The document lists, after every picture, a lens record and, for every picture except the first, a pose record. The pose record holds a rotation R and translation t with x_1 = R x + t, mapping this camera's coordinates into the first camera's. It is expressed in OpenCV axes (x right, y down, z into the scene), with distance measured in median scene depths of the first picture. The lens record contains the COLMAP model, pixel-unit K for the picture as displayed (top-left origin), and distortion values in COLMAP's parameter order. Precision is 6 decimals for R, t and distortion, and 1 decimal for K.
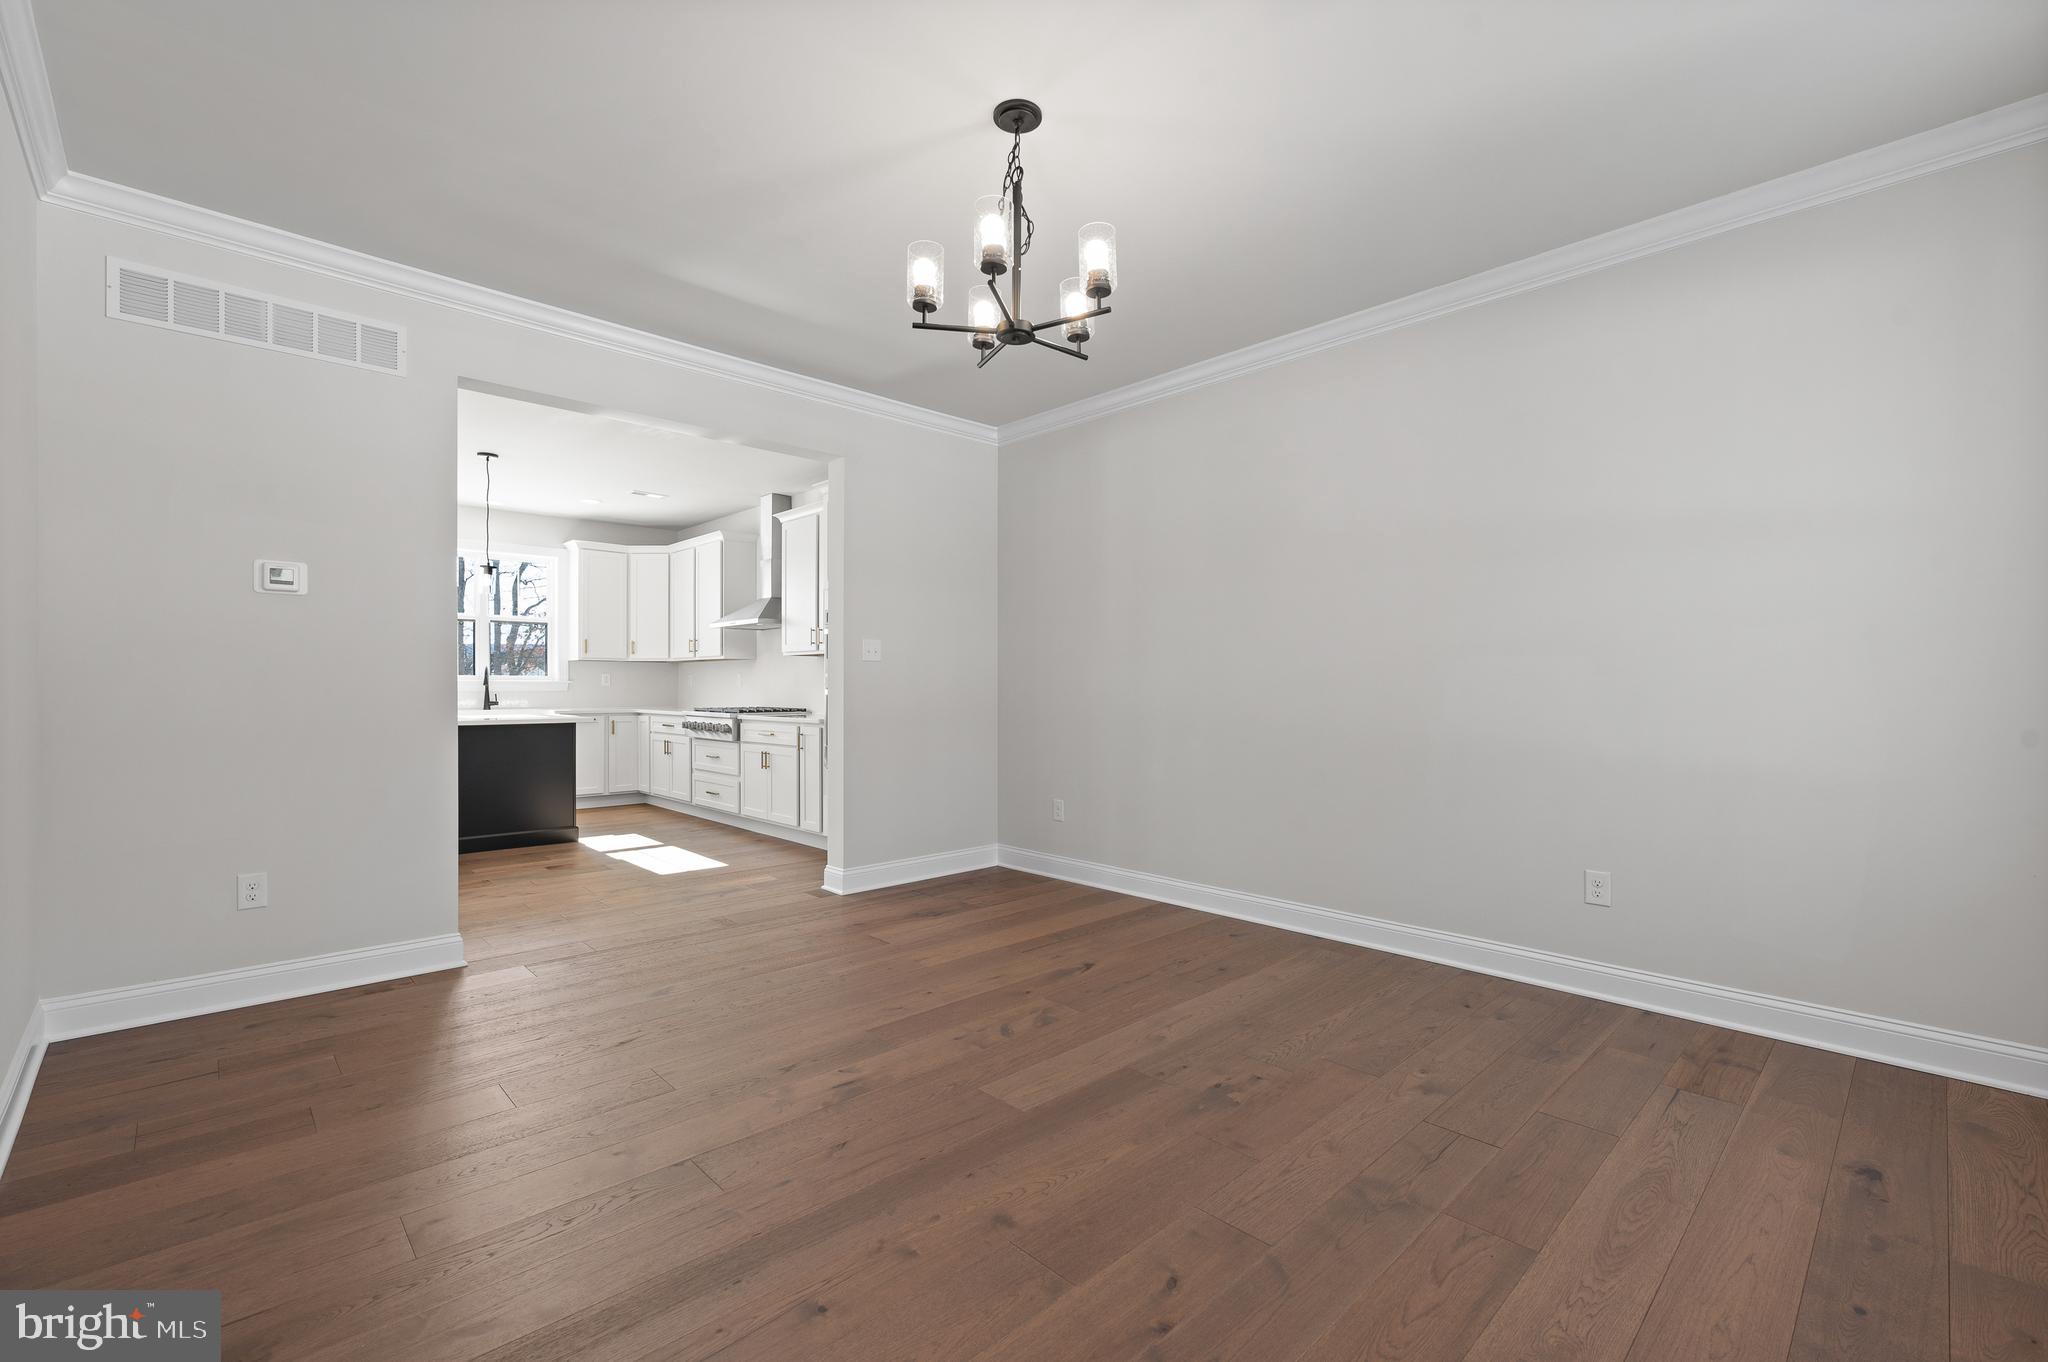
lens RADIAL K [[877.8, 0, 1034.8], [0, 877.8, 682.2], [0, 0, 1]] dist [-0.000315, 0.000009]
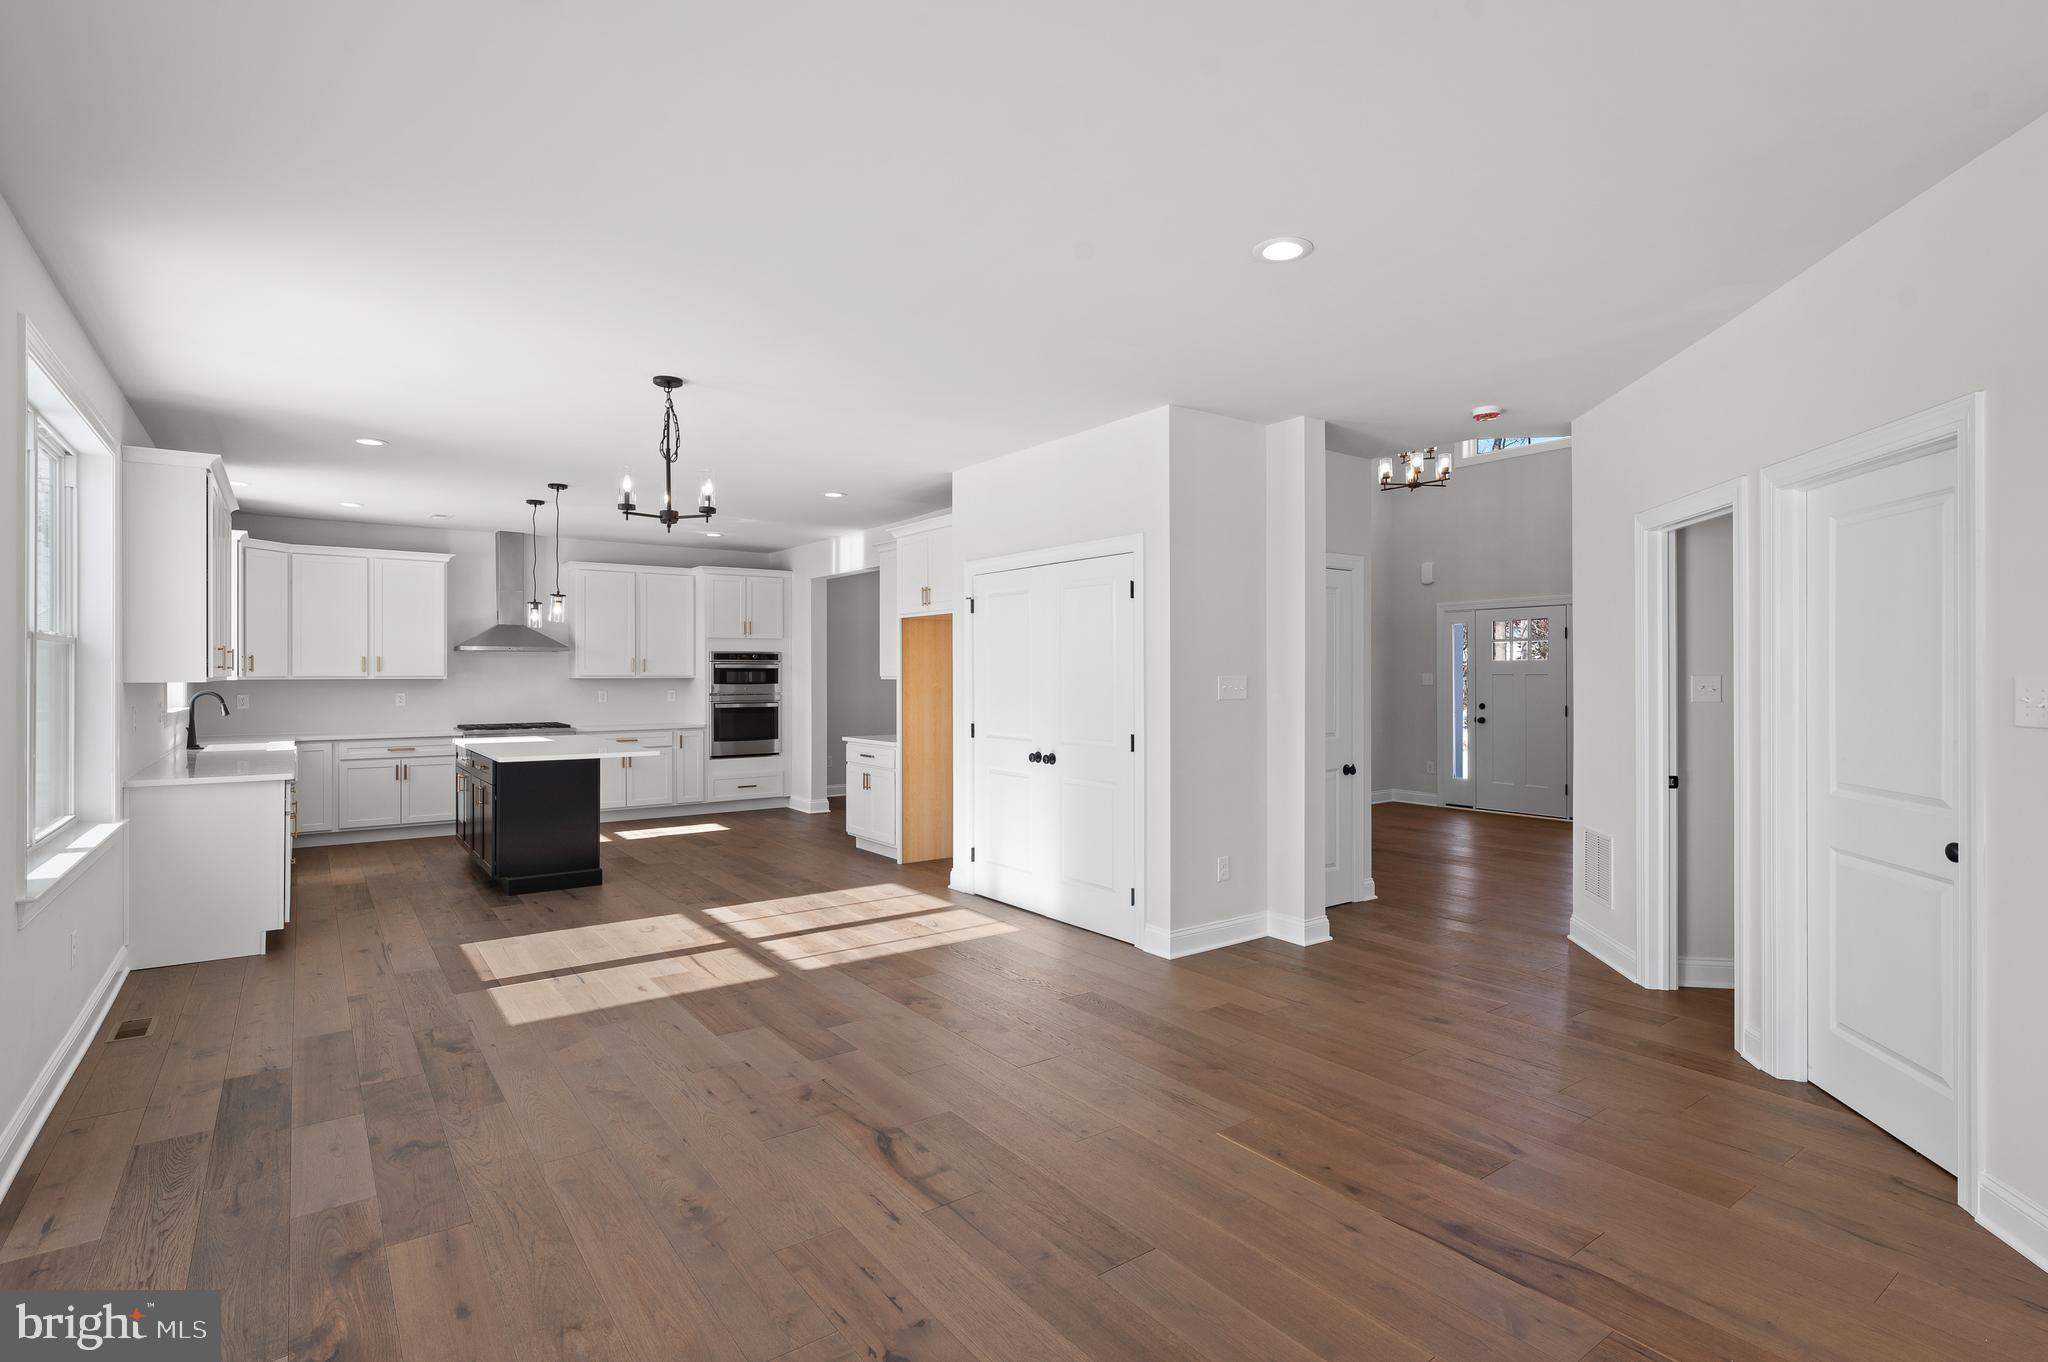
lens RADIAL K [[998.3, 0, 1033.4], [0, 998.3, 682.2], [0, 0, 1]] dist [0.001855, -0.001281]
pose [[0.131873, -0.008650, 0.991229, -1.336682], [-0.003597, 0.999951, 0.009204, -0.034267], [-0.991260, -0.004779, 0.131835, 0.164731]]
